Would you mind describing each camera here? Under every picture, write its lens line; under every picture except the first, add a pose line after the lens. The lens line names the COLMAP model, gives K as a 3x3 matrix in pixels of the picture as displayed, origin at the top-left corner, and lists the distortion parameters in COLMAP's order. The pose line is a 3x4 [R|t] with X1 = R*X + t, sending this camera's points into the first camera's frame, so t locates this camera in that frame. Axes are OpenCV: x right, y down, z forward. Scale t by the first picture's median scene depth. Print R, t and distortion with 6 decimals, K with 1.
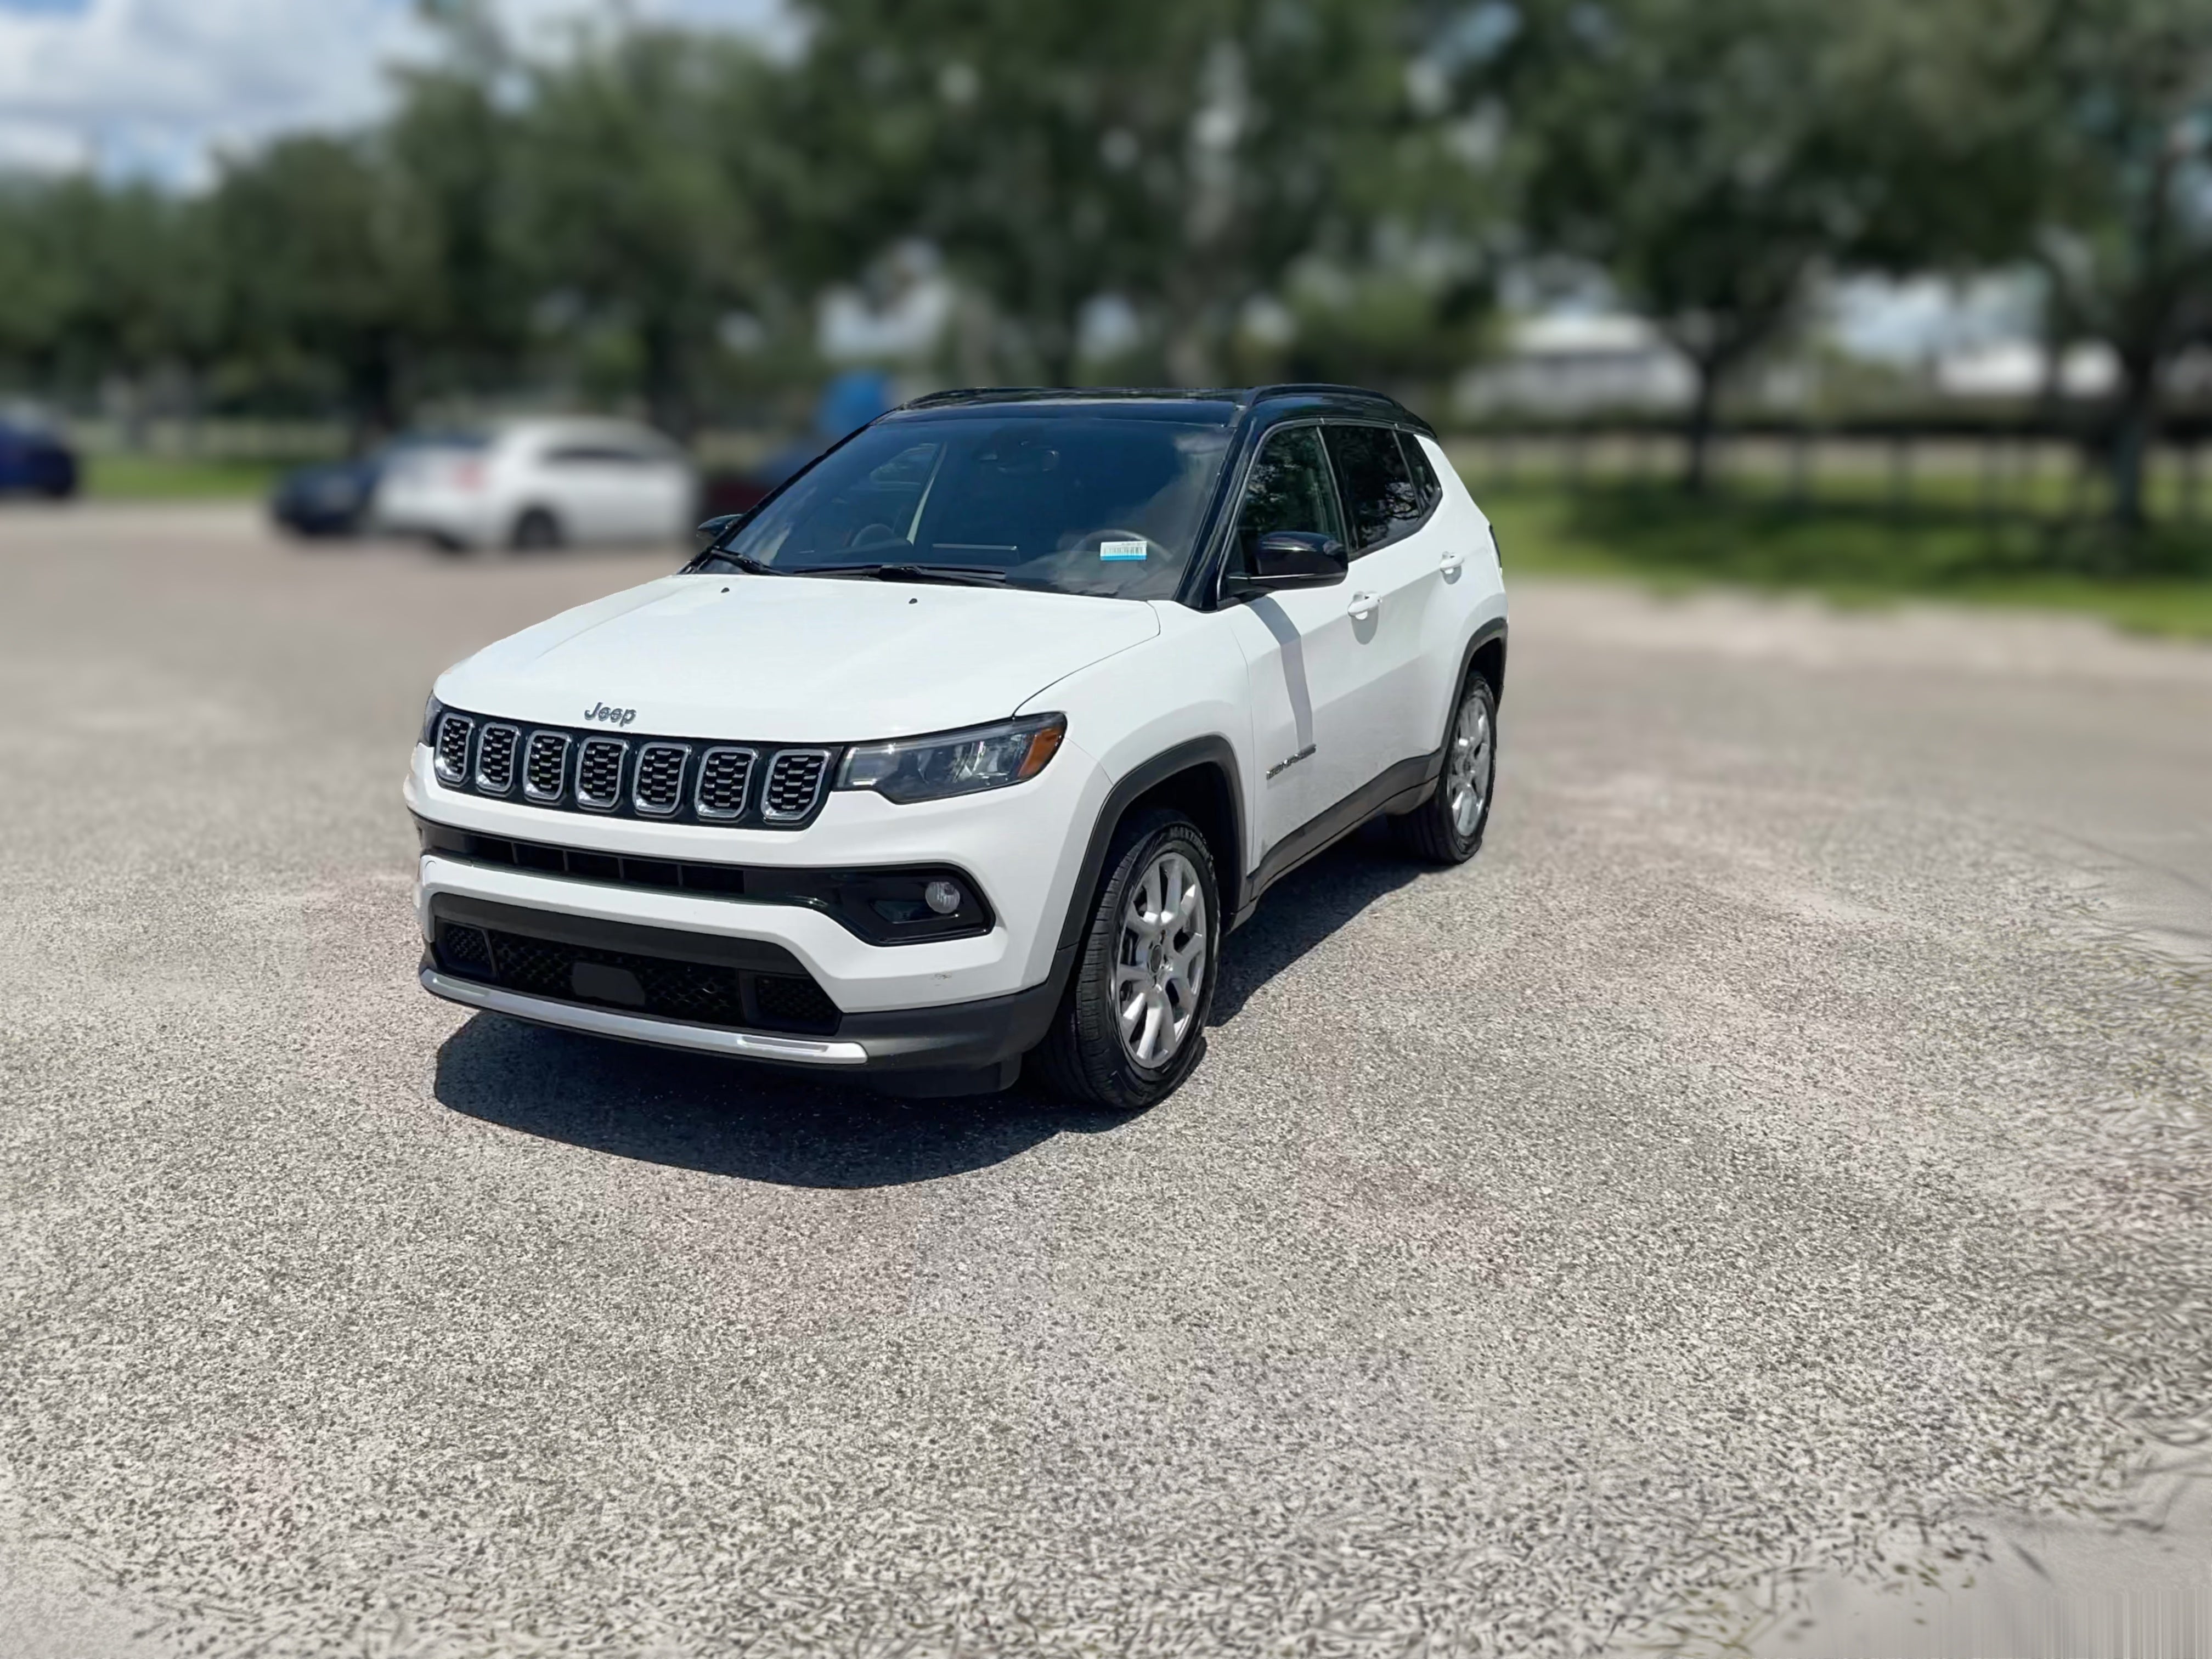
lens RADIAL K [[1757.0, 0, 1131.8], [0, 1757.0, 850.1], [0, 0, 1]] dist [0.000513, -0.011237]
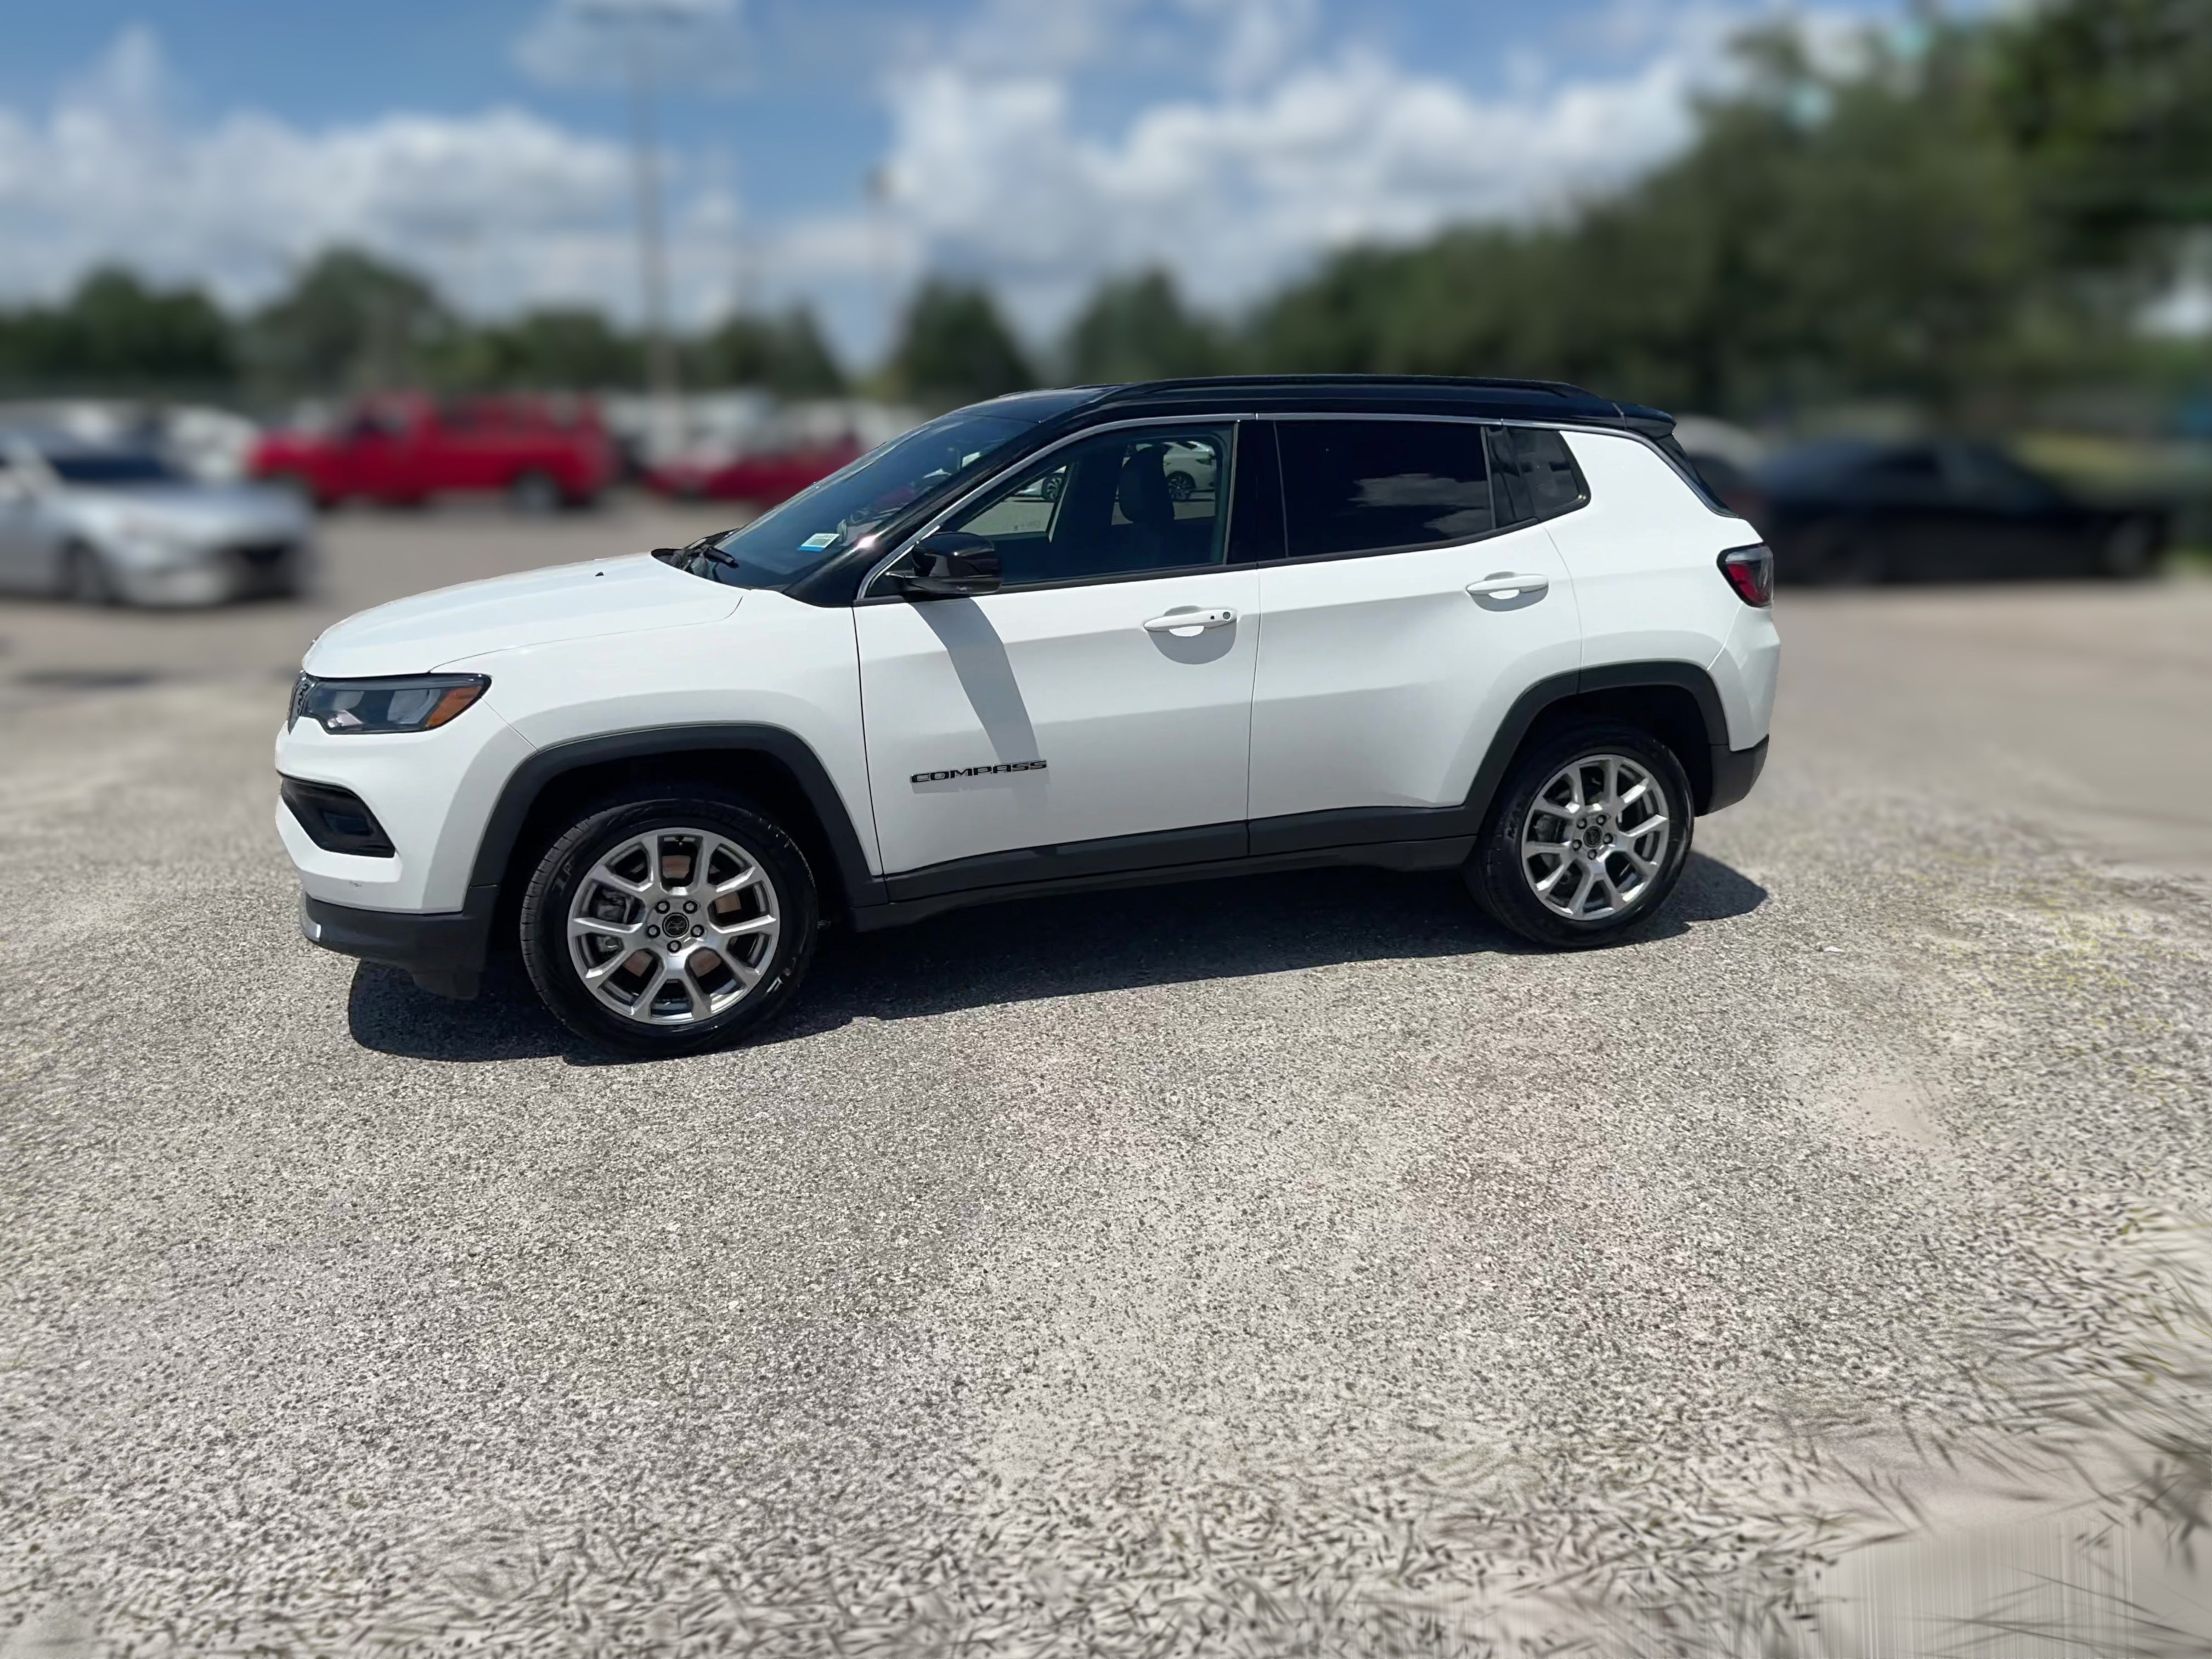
lens RADIAL K [[1642.8, 0, 1152.2], [0, 1642.8, 865.5], [0, 0, 1]] dist [0.015446, -0.028199]
pose [[0.732603, 0.177095, -0.657214, 1.095839], [-0.163802, 0.983054, 0.082305, -0.128183], [0.660652, 0.047356, 0.749197, 0.563366]]
